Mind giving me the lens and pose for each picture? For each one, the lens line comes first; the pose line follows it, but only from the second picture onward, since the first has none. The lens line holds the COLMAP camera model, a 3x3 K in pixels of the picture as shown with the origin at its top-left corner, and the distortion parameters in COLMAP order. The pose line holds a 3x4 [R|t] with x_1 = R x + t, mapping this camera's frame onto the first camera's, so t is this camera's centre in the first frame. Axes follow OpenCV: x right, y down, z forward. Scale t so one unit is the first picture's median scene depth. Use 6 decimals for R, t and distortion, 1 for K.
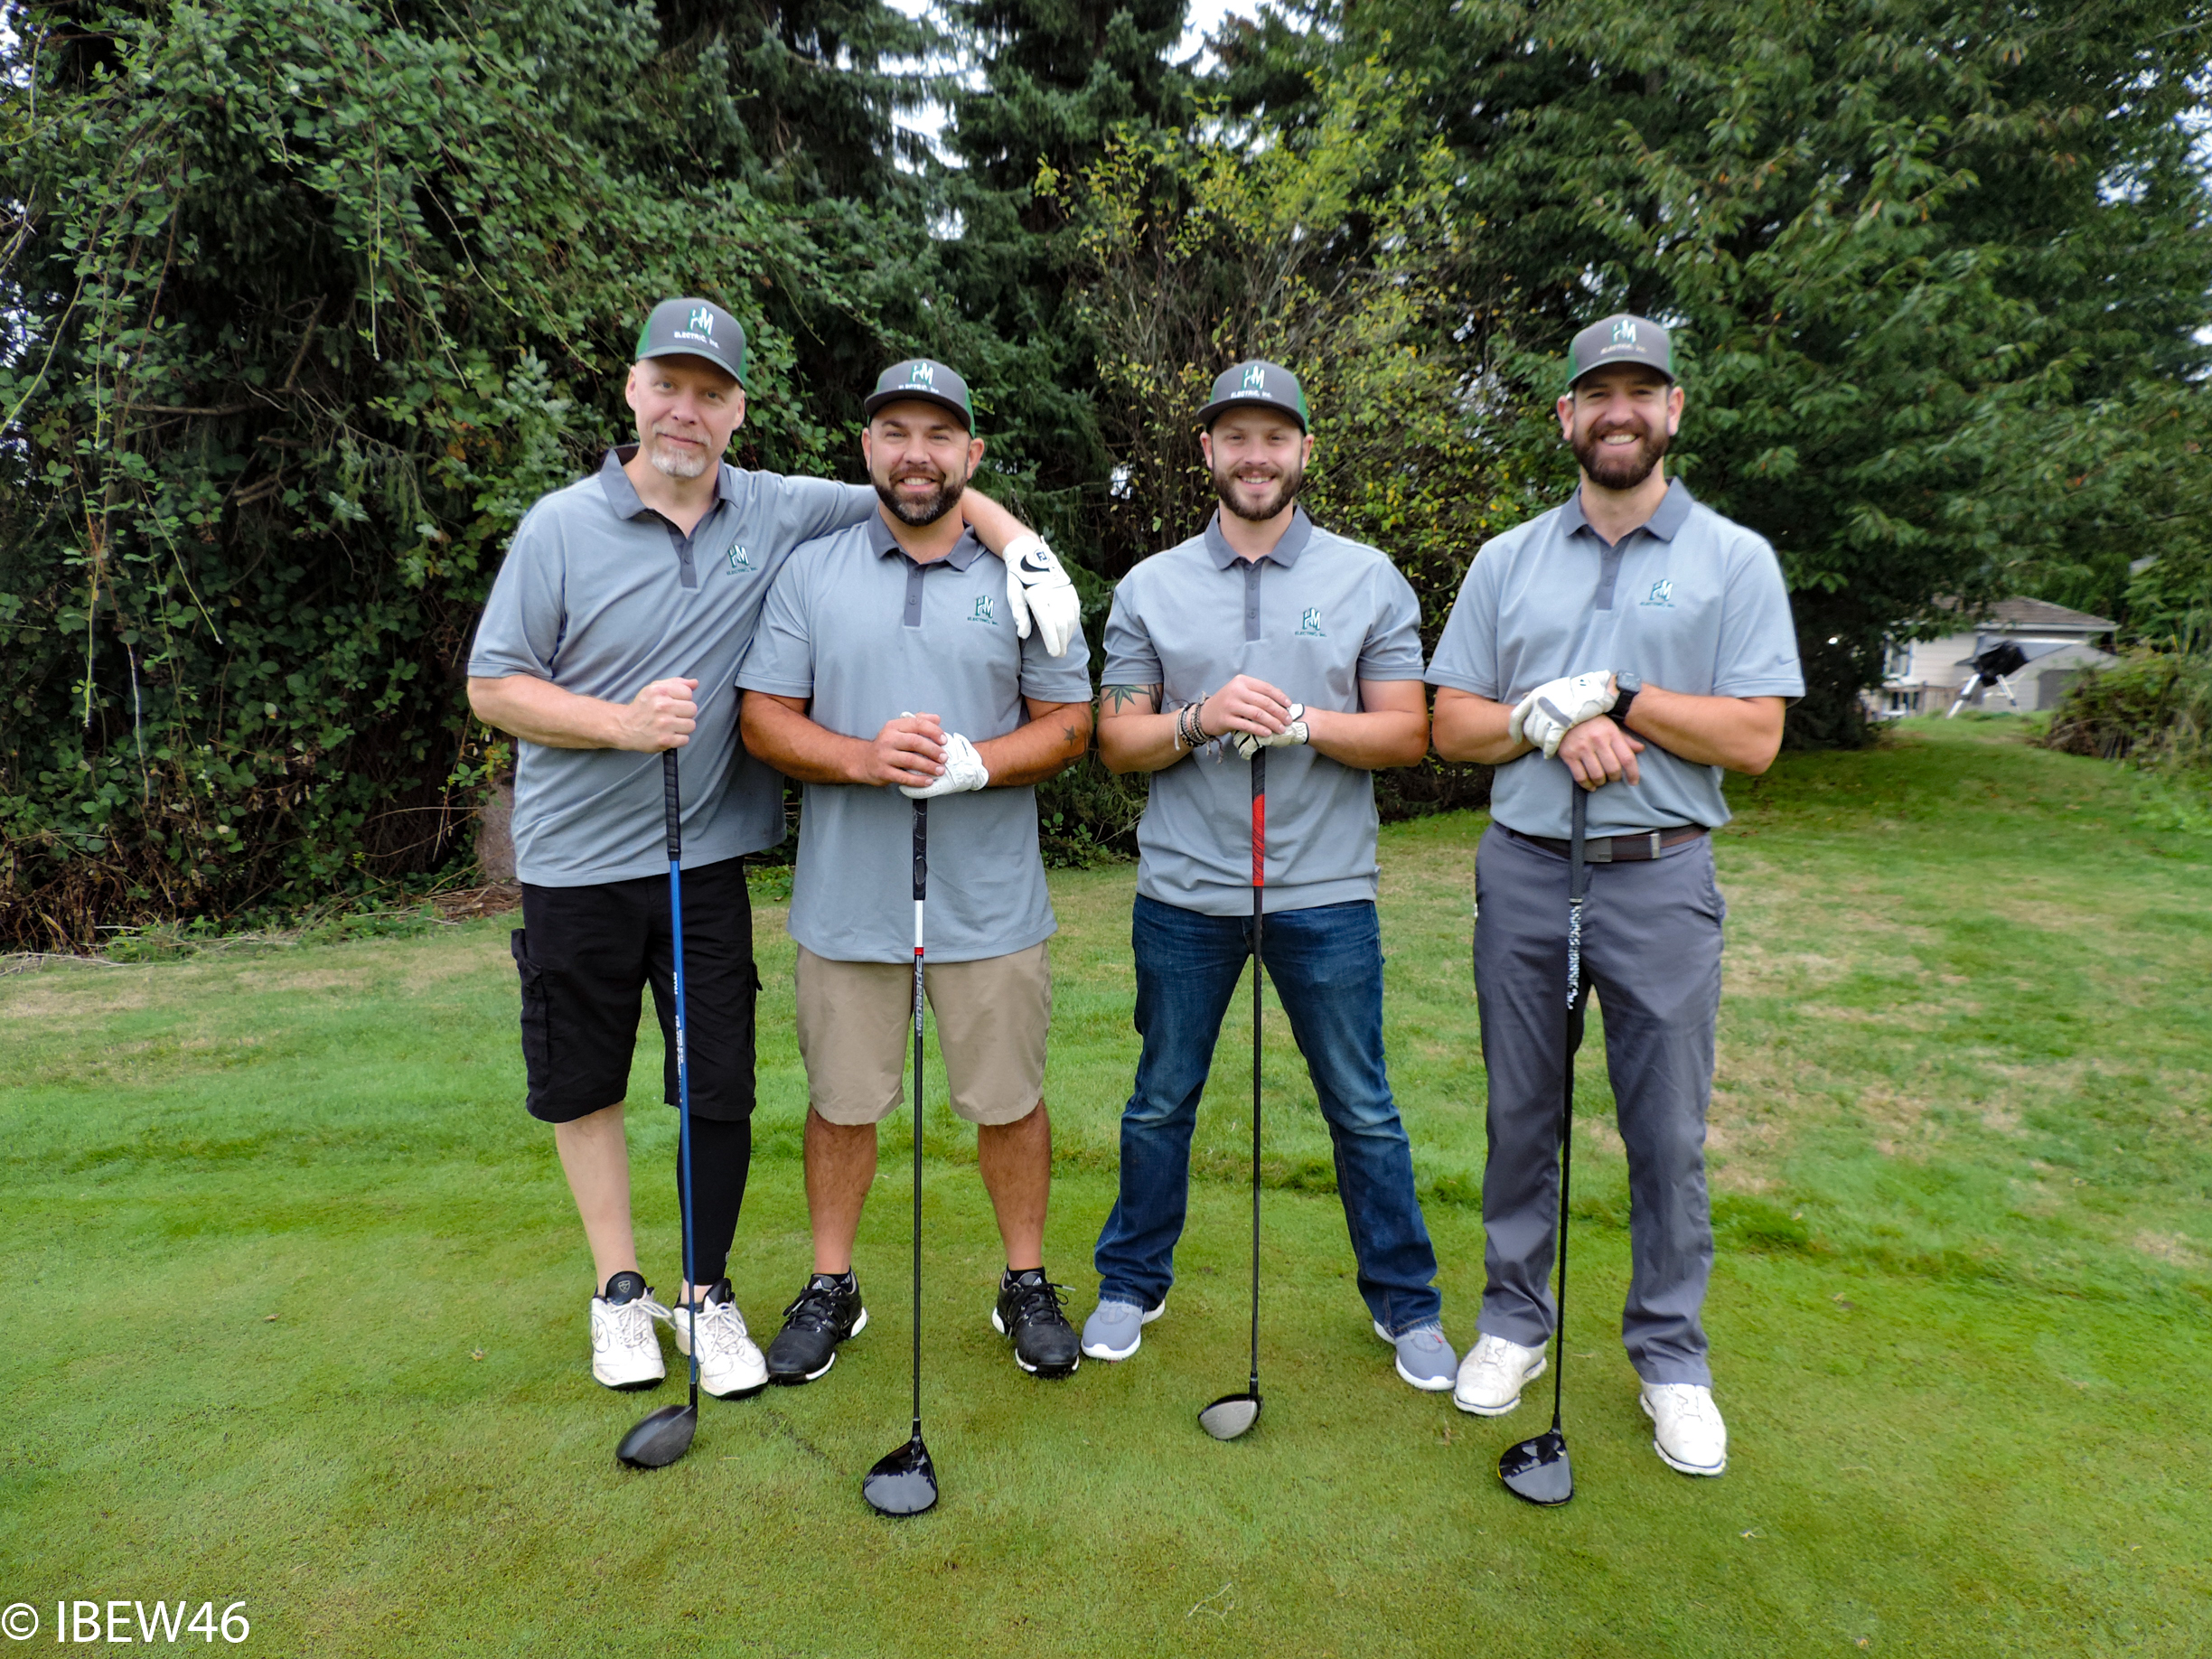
lens RADIAL K [[1569.8, 0, 1106.0], [0, 1569.8, 829.5], [0, 0, 1]] dist [-0.018684, 0.002313]
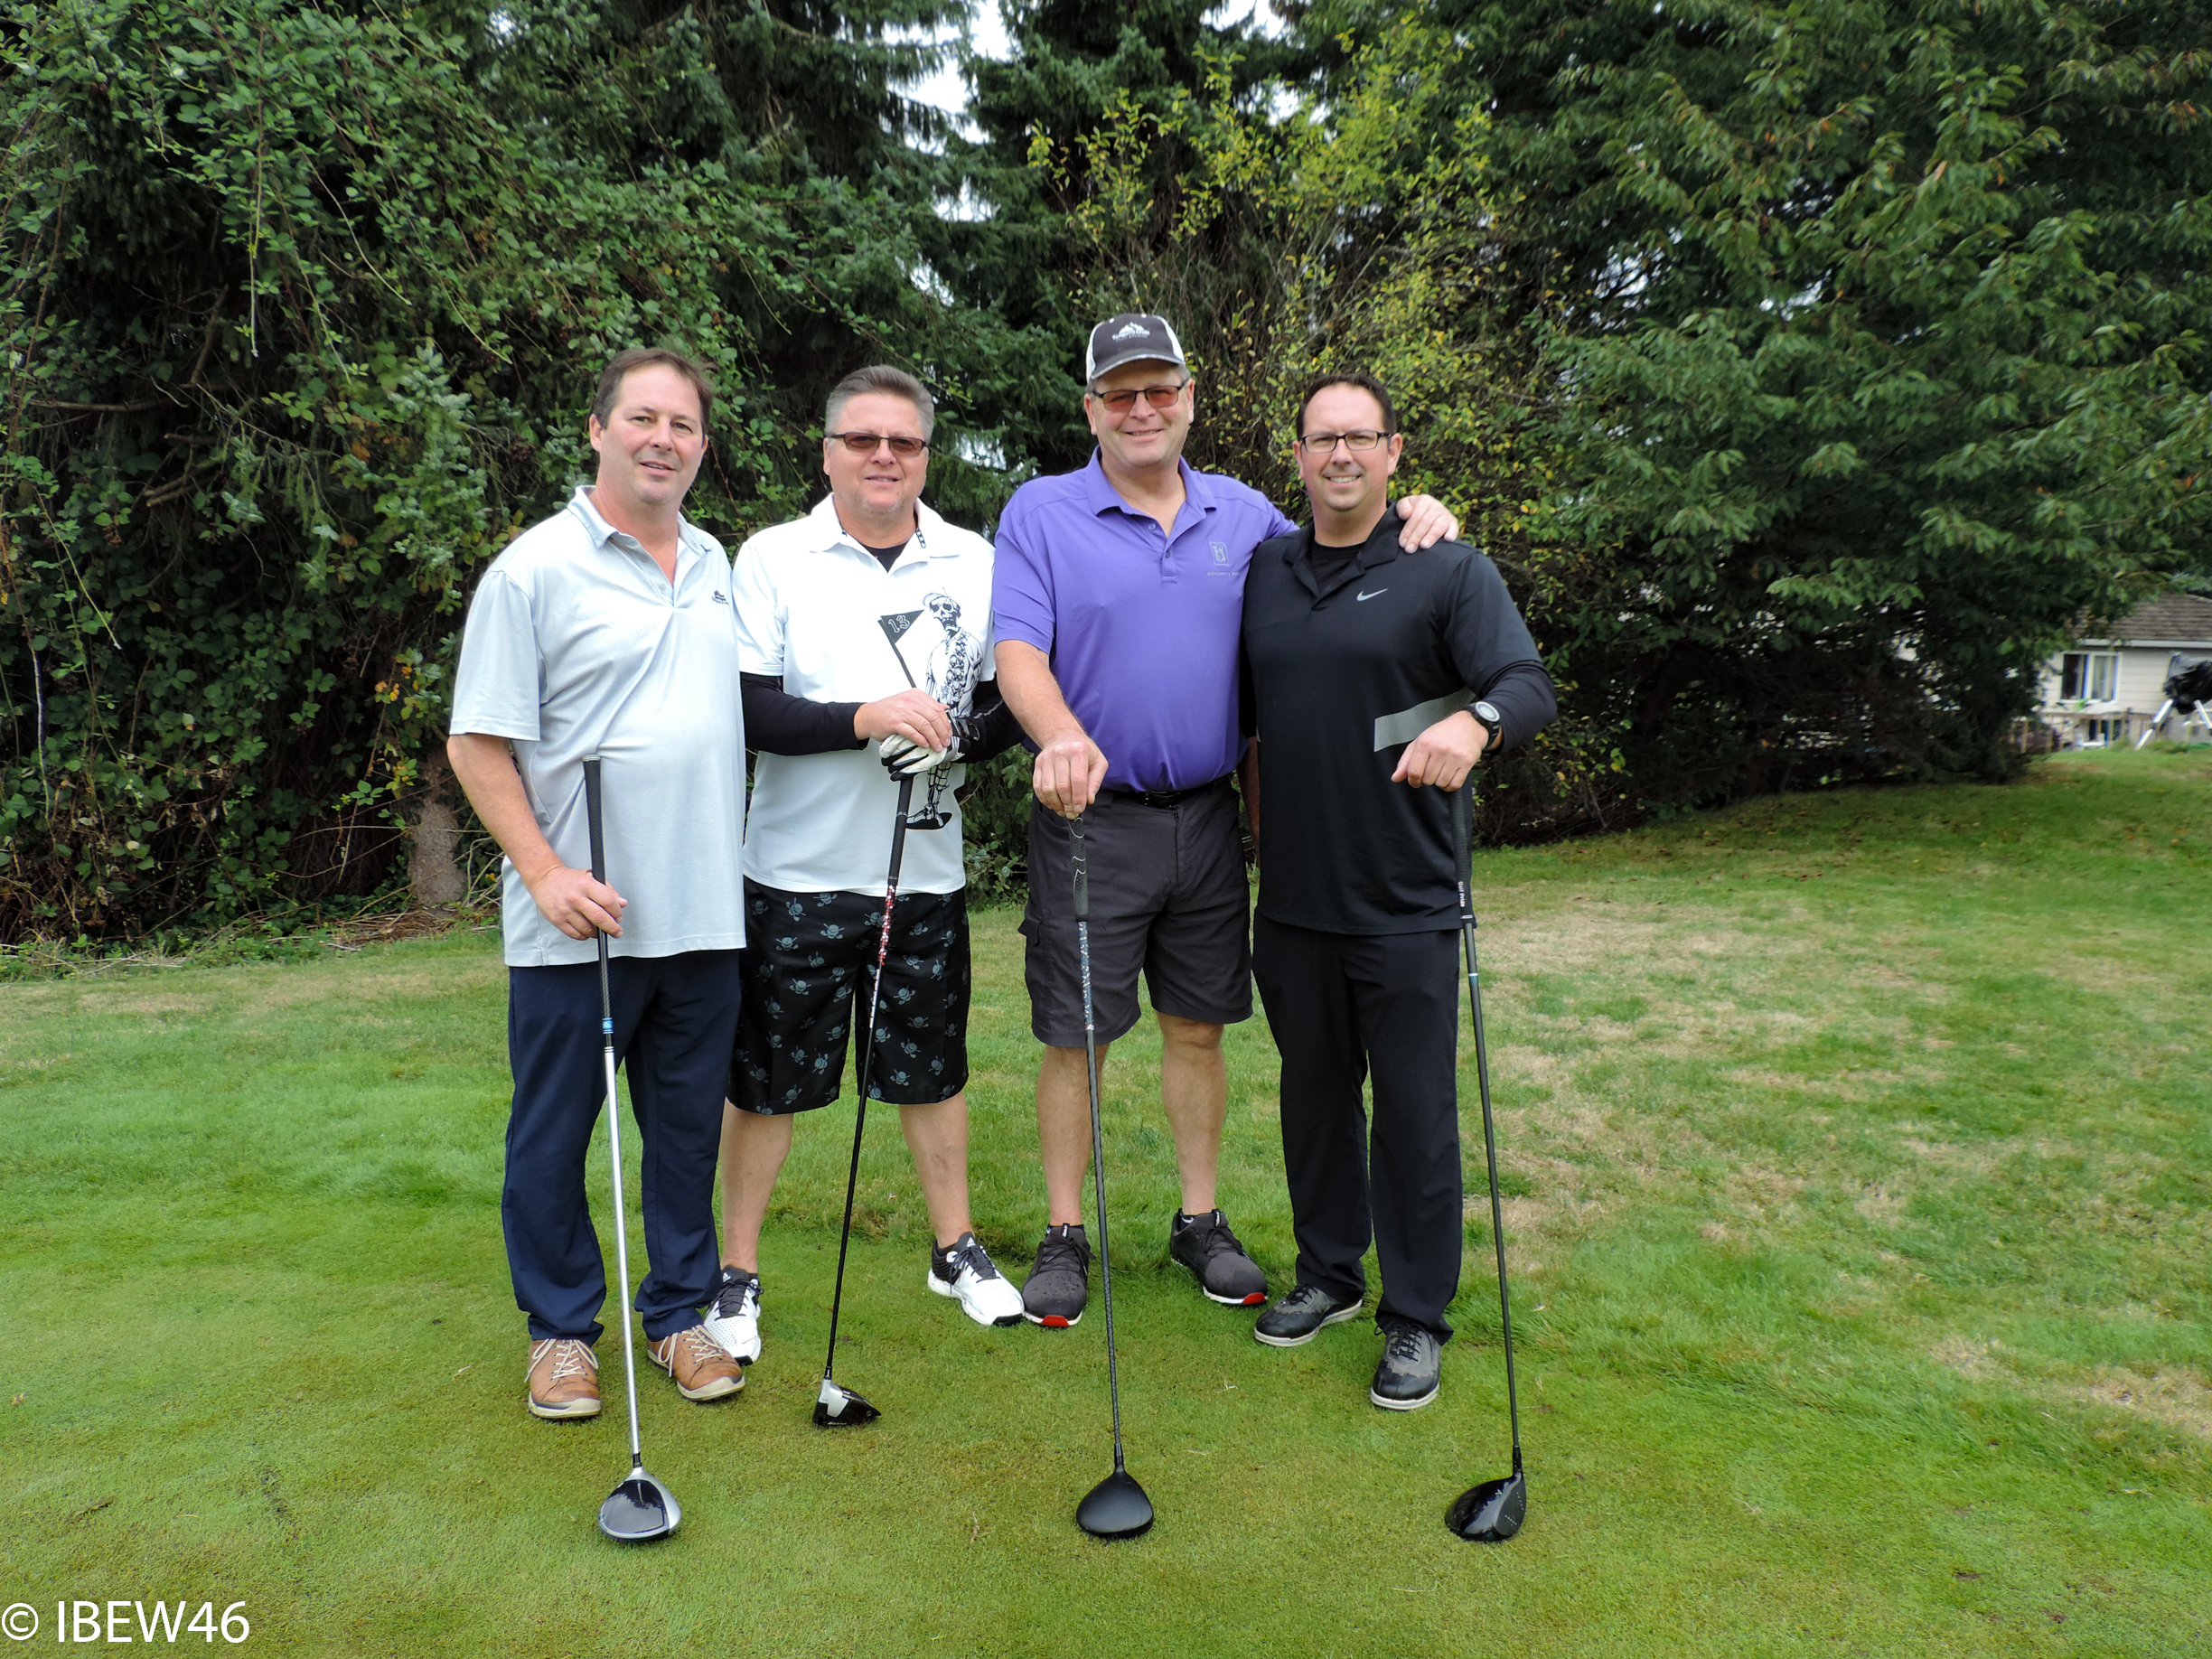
lens RADIAL K [[1717.3, 0, 1106.0], [0, 1717.3, 829.5], [0, 0, 1]] dist [-0.013895, -0.016508]
pose [[0.997115, 0.013875, -0.074626, 0.101101], [-0.015316, 0.999707, -0.018769, 0.000637], [0.074344, 0.019858, 0.997035, 0.006053]]
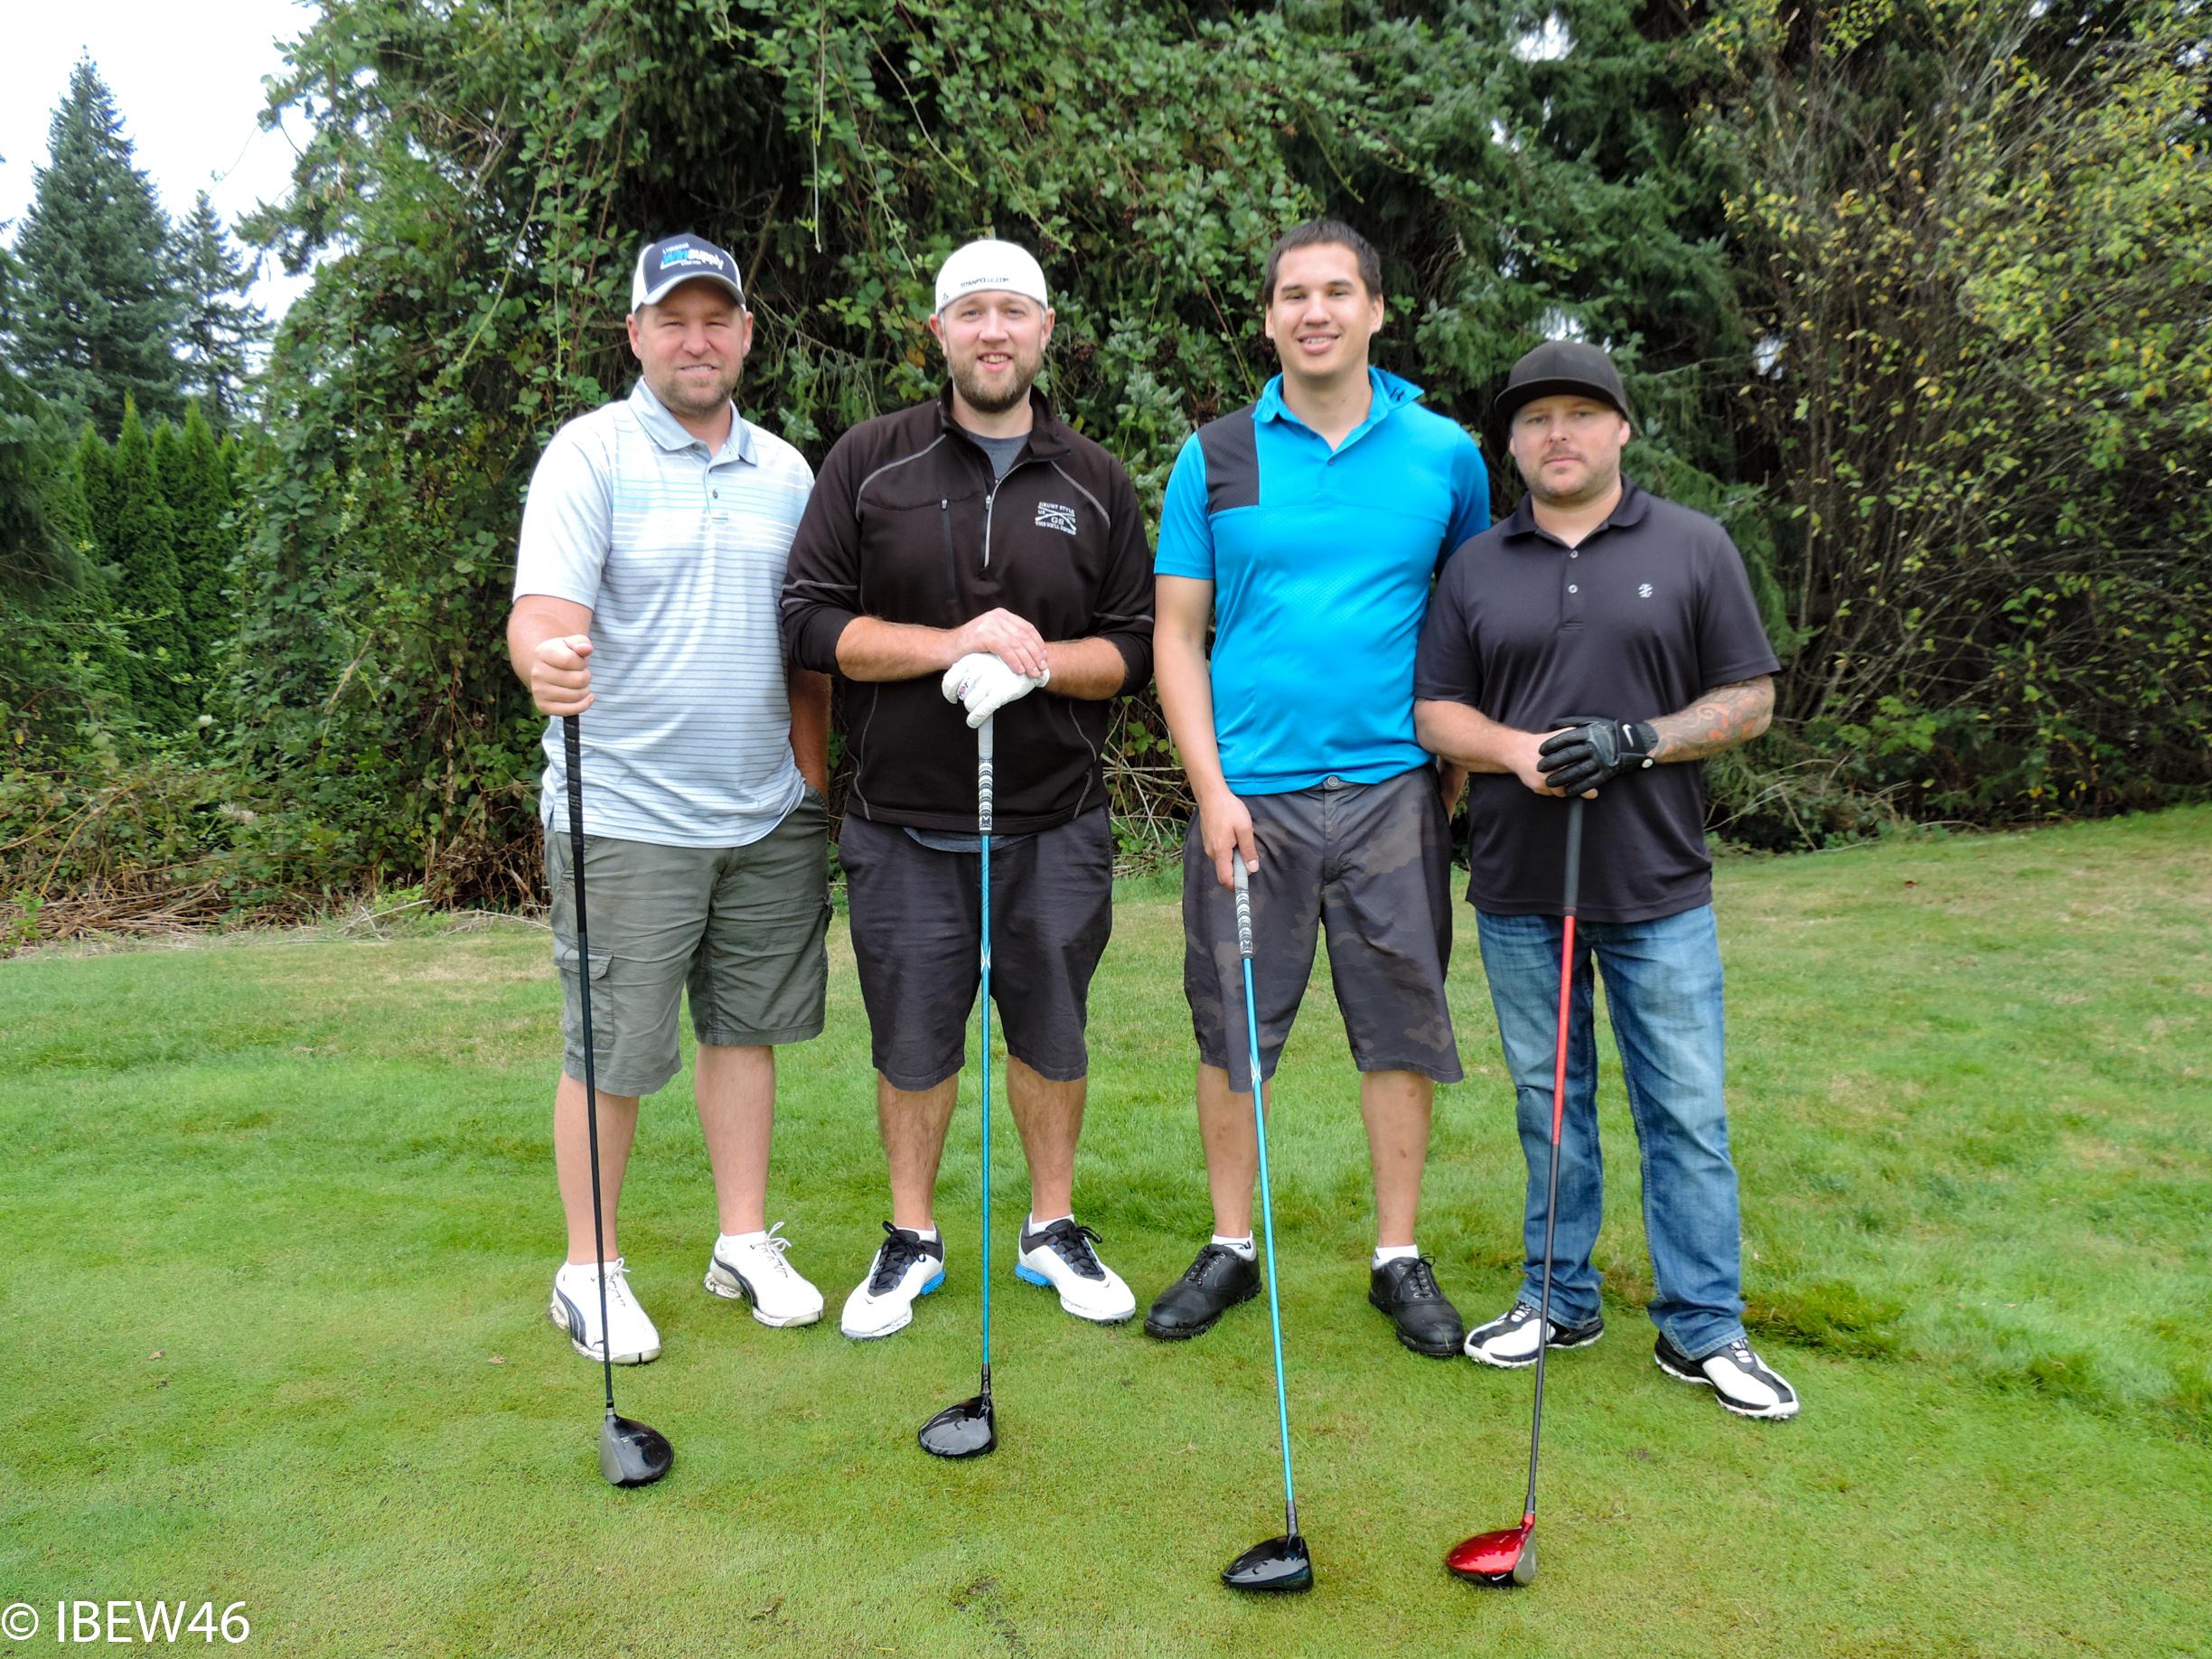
lens RADIAL K [[1879.9, 0, 1106.0], [0, 1879.9, 829.5], [0, 0, 1]] dist [-0.019830, -0.013957]
pose [[0.939739, 0.031844, -0.340407, 0.041277], [-0.026169, 0.999432, 0.021249, -0.003516], [0.340891, -0.011060, 0.940038, 0.047763]]
